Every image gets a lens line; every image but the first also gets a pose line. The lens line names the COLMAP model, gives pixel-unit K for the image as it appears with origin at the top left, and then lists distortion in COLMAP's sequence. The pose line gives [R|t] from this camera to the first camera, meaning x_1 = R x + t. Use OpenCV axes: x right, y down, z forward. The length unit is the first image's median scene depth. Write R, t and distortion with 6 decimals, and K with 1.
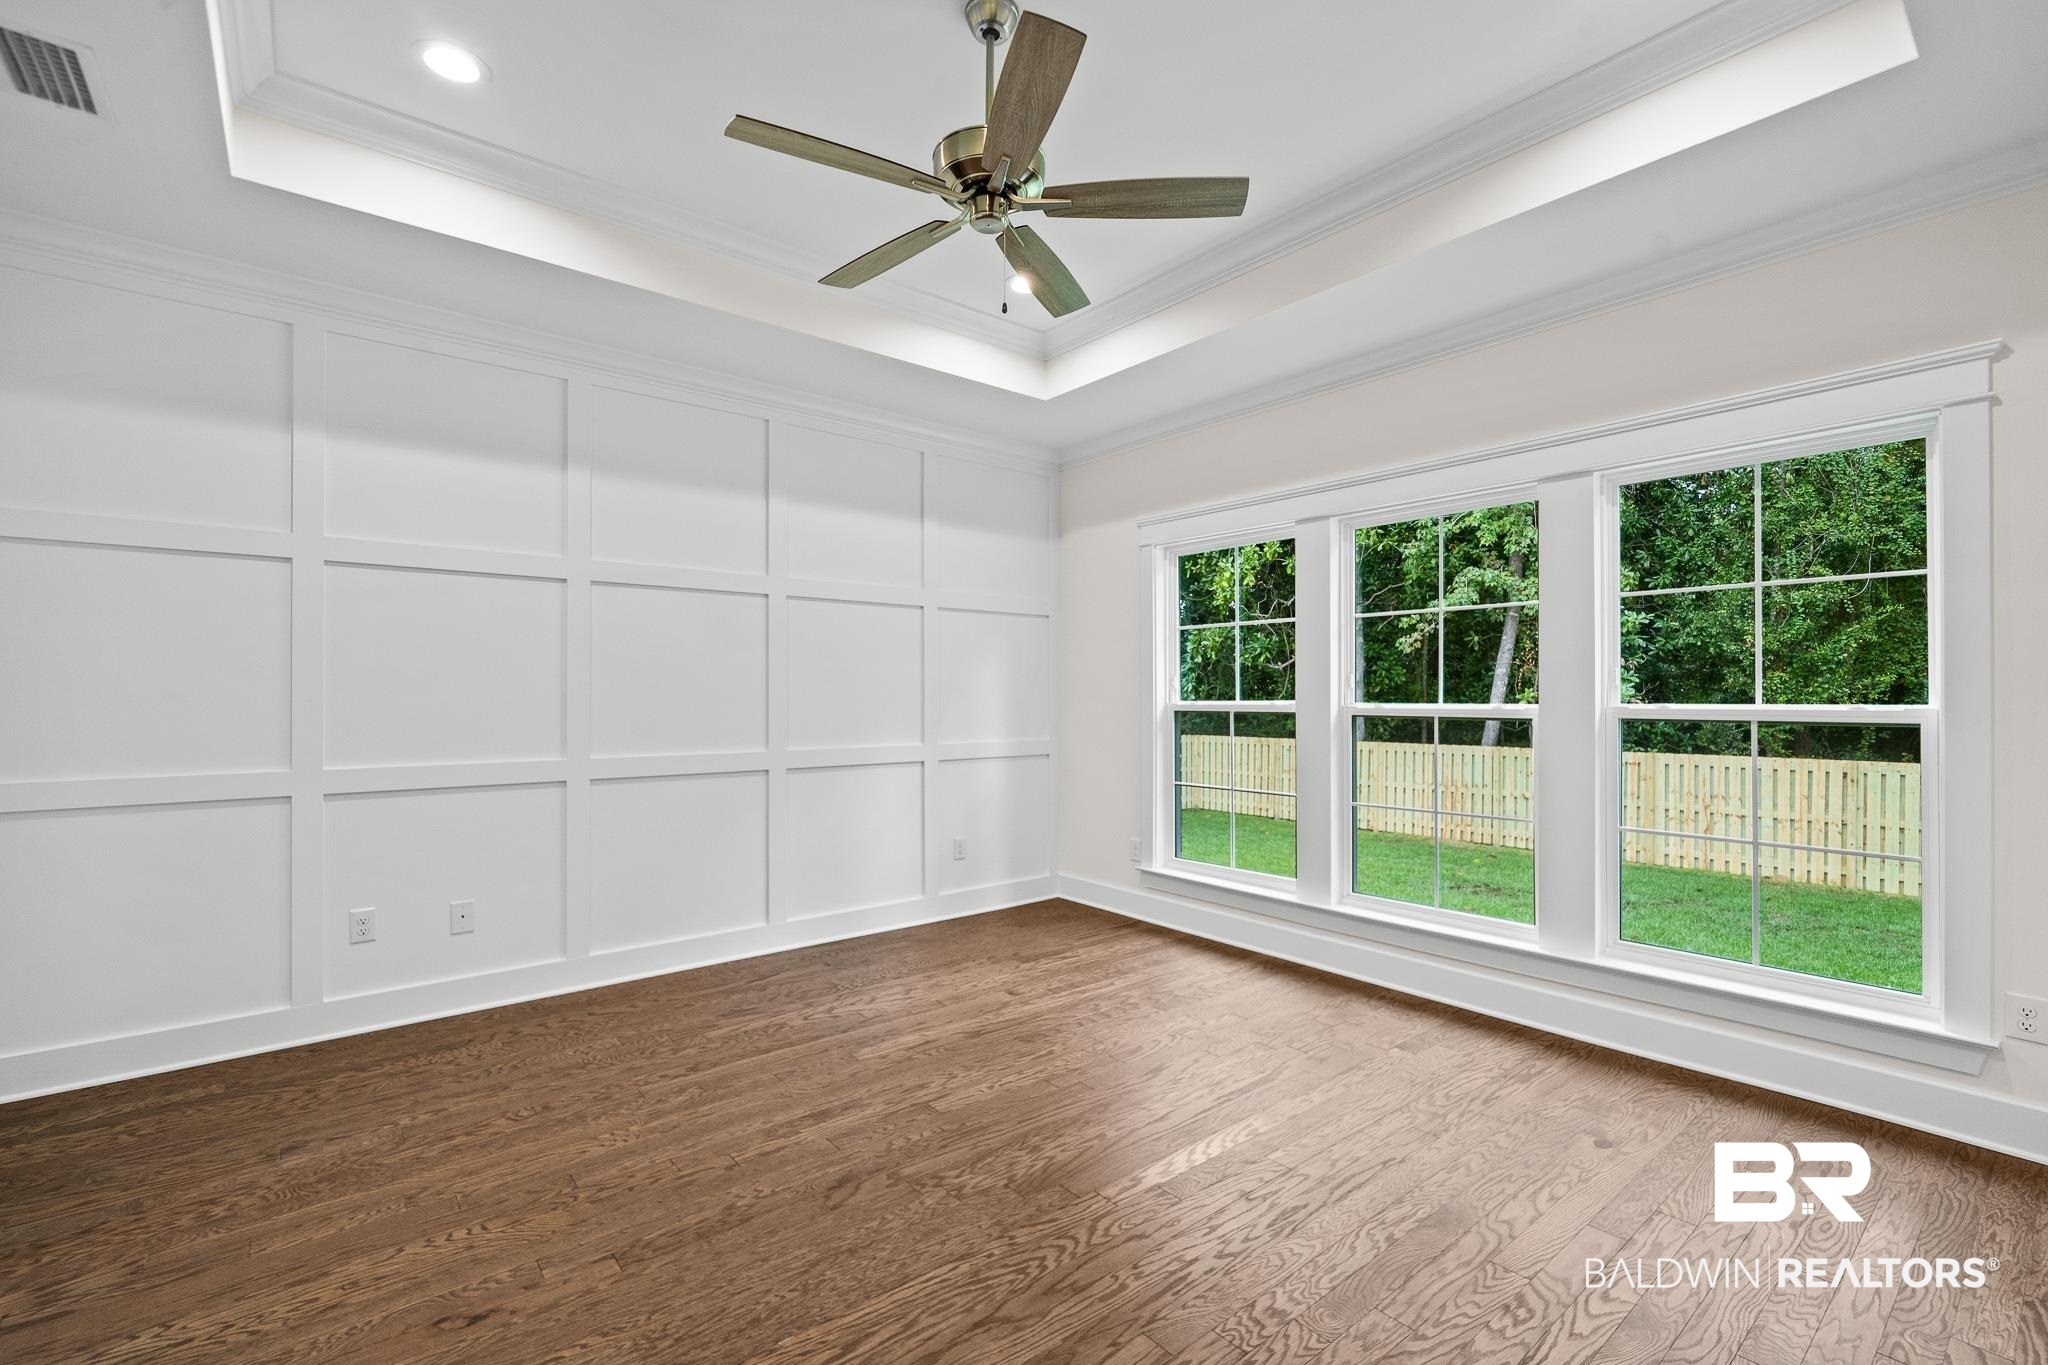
lens RADIAL K [[844.8, 0, 1033.4], [0, 844.8, 687.6], [0, 0, 1]] dist [-0.003050, 0.000408]
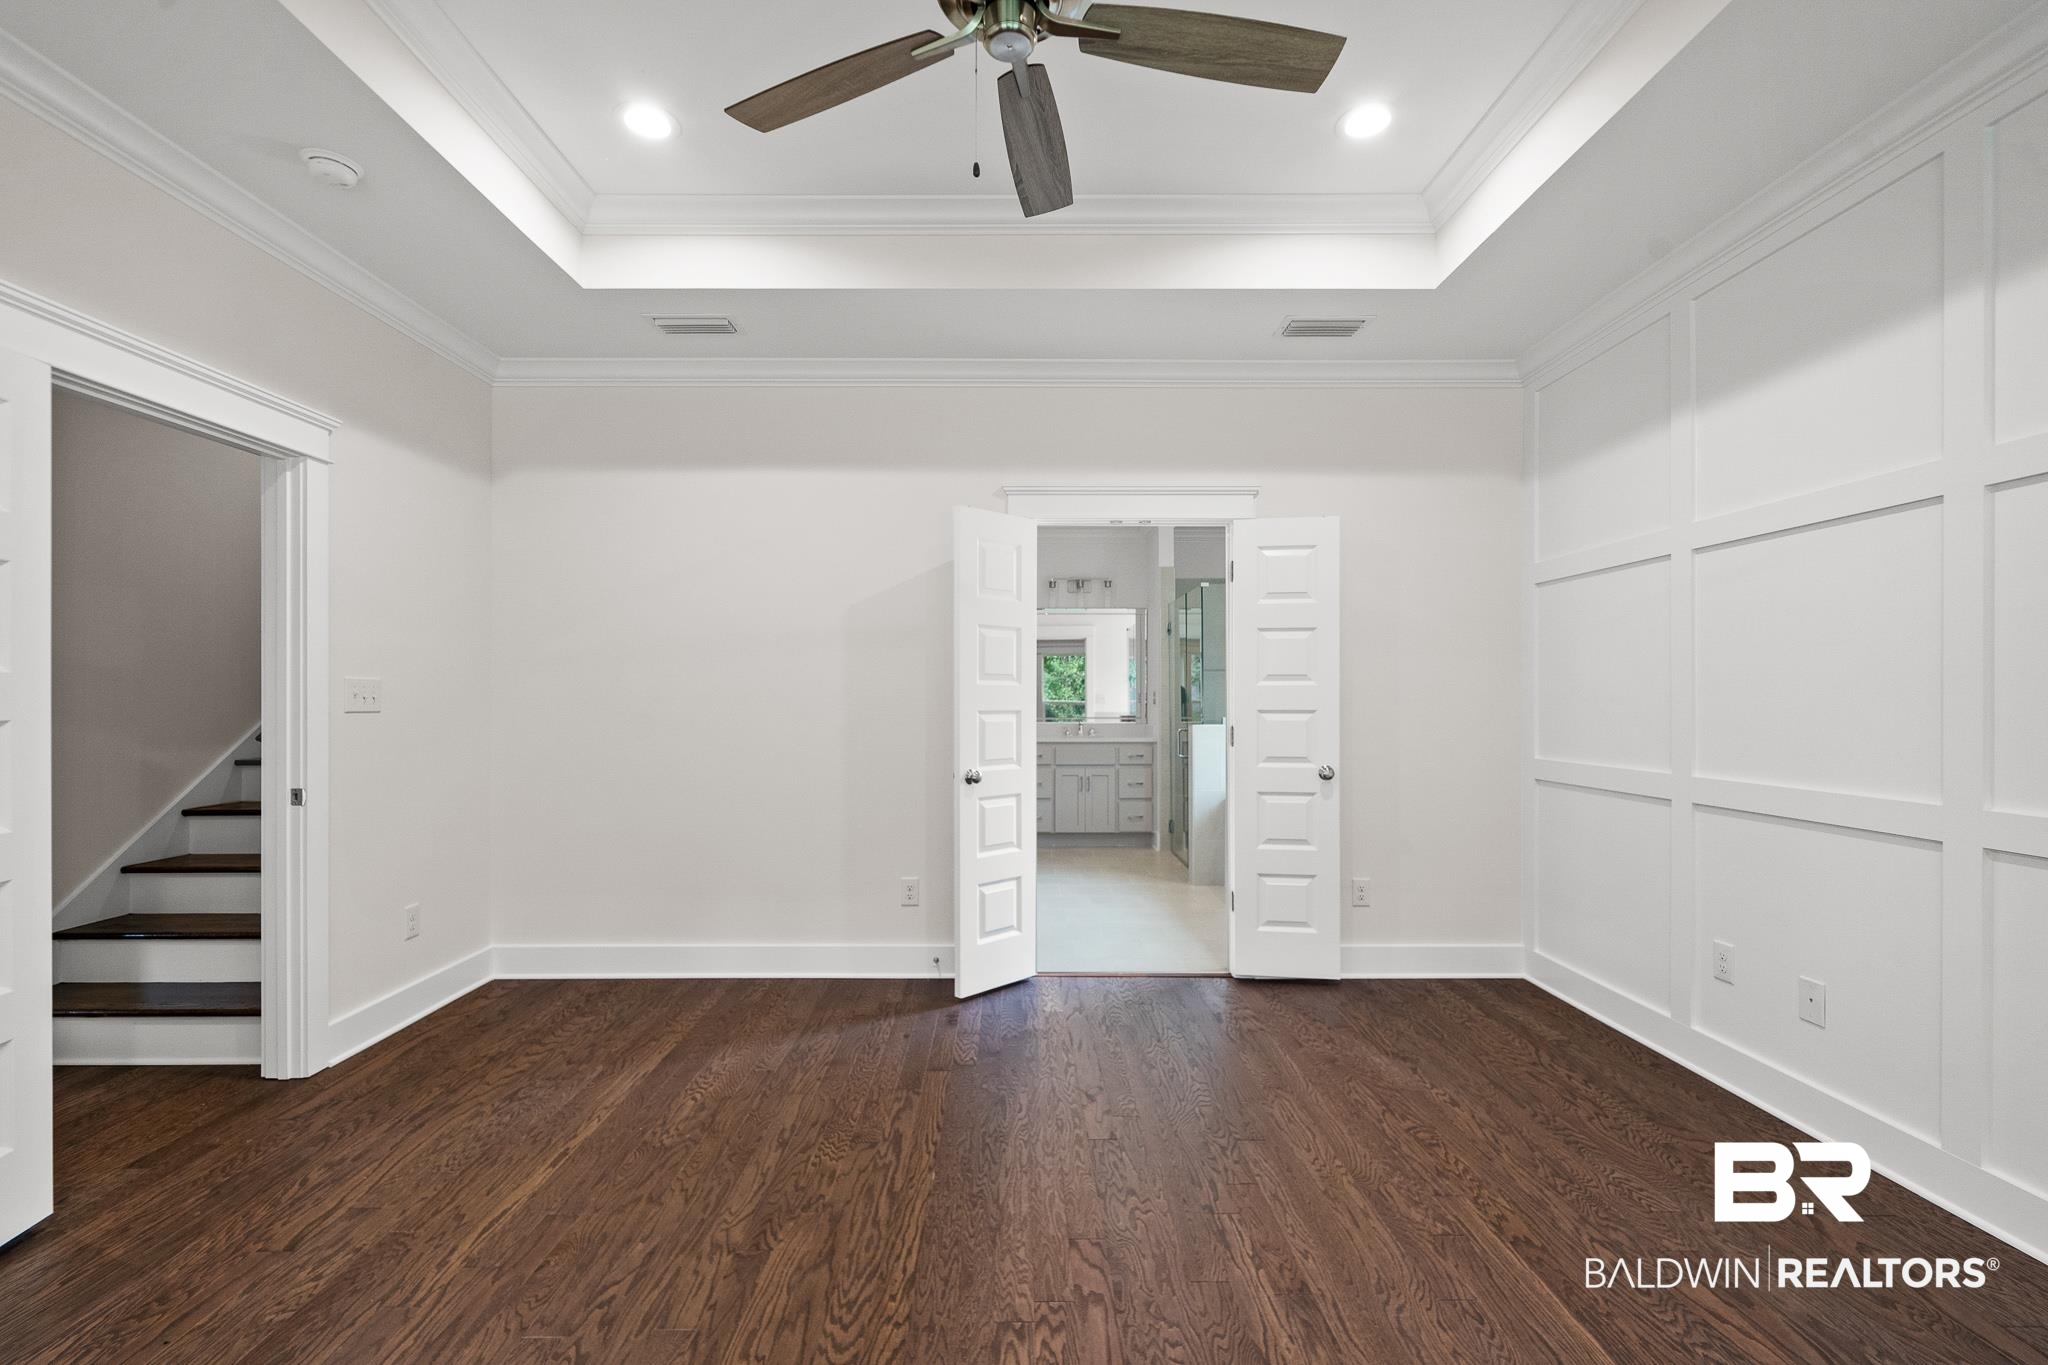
lens RADIAL K [[844.8, 0, 1013.8], [0, 844.8, 694.6], [0, 0, 1]] dist [-0.003050, 0.000408]
pose [[-0.613140, -0.002001, -0.789972, 0.509707], [0.008008, 0.999930, -0.008749, 0.009925], [0.789934, -0.011691, -0.613081, 1.415156]]
